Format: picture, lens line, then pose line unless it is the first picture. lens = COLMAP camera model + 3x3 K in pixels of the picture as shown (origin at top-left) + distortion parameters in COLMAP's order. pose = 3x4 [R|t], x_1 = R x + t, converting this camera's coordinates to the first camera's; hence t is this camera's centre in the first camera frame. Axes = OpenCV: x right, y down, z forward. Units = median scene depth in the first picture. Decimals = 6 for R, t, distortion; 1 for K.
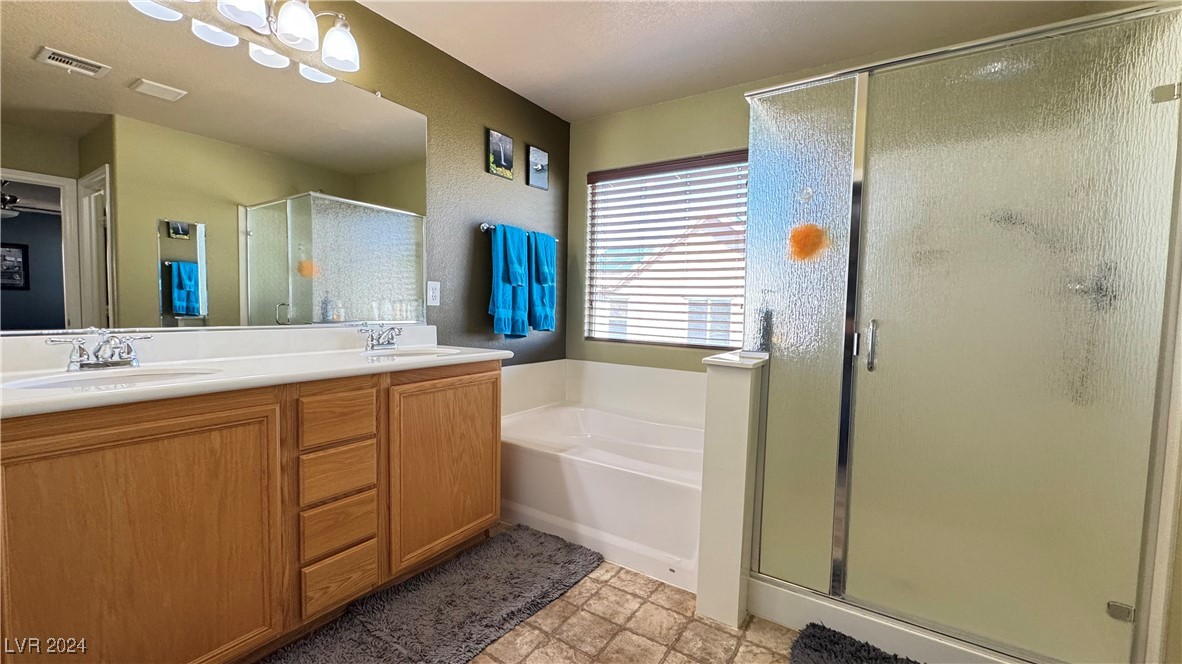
lens RADIAL K [[470.6, 0, 591.7], [0, 470.6, 331.6], [0, 0, 1]] dist [-0.002707, 0.000544]
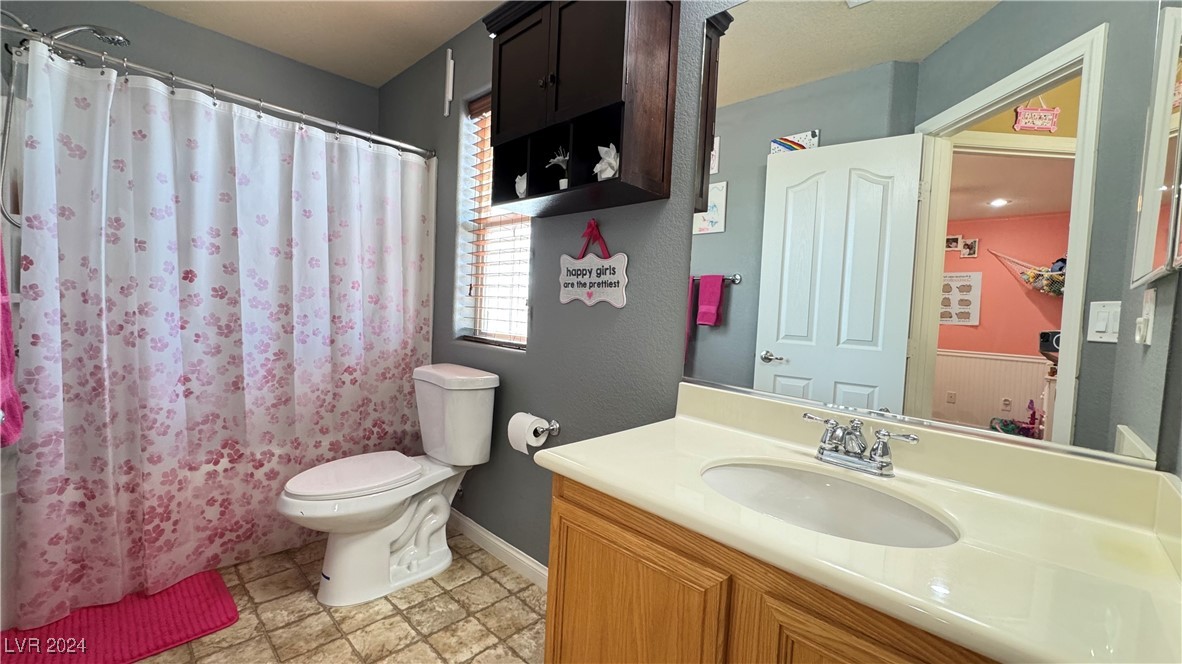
lens RADIAL K [[470.6, 0, 591.7], [0, 470.6, 331.6], [0, 0, 1]] dist [-0.002707, 0.000544]
pose [[-0.191071, 0.006085, -0.981557, 1.198132], [-0.110127, 0.993534, 0.027597, -0.036382], [0.975379, 0.113369, -0.189165, 1.449931]]
